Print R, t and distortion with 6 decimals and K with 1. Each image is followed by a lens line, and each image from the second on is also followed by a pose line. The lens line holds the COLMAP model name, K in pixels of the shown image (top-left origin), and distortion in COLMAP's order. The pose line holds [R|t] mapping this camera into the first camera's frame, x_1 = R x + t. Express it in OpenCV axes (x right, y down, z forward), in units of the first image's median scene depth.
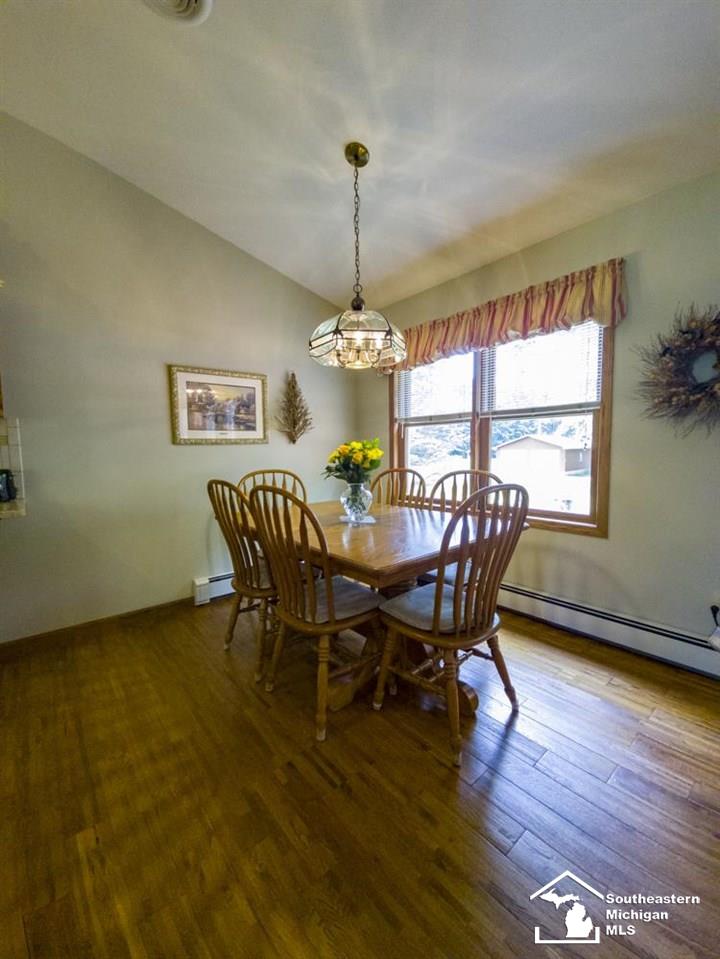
lens RADIAL K [[398.7, 0, 359.2], [0, 398.7, 482.0], [0, 0, 1]] dist [0.001950, 0.000094]
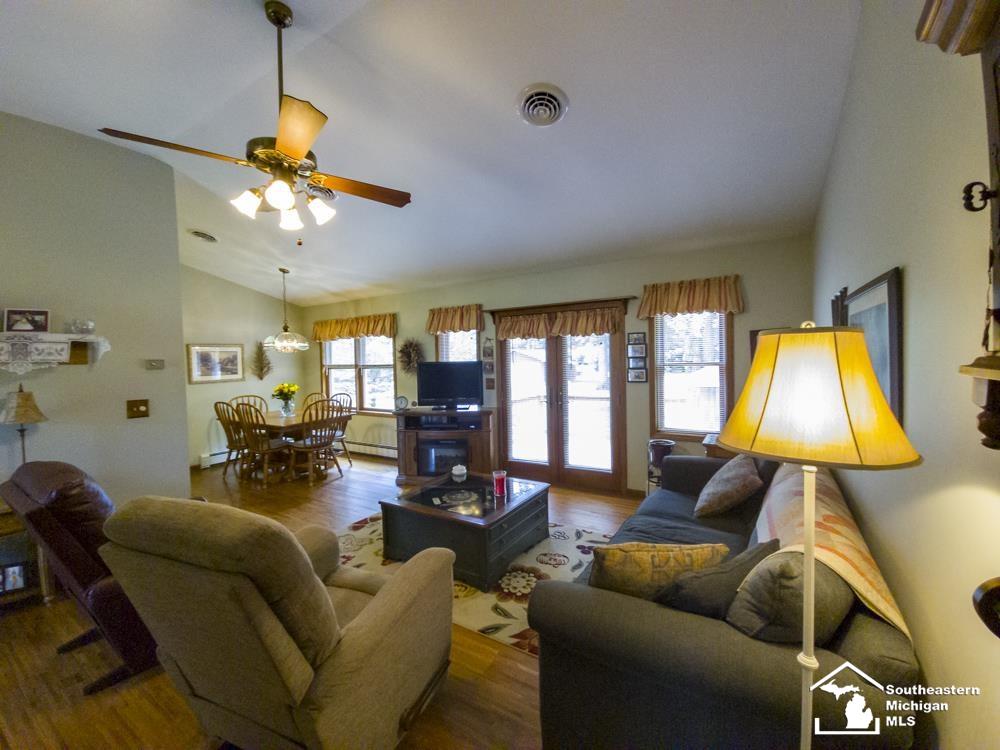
lens RADIAL K [[415.8, 0, 502.1], [0, 415.8, 369.1], [0, 0, 1]] dist [0.001950, 0.000094]
pose [[0.950009, -0.017651, 0.311722, 0.336730], [0.037096, 0.997710, -0.056558, 0.002052], [-0.310010, 0.065294, 0.948489, -1.341861]]
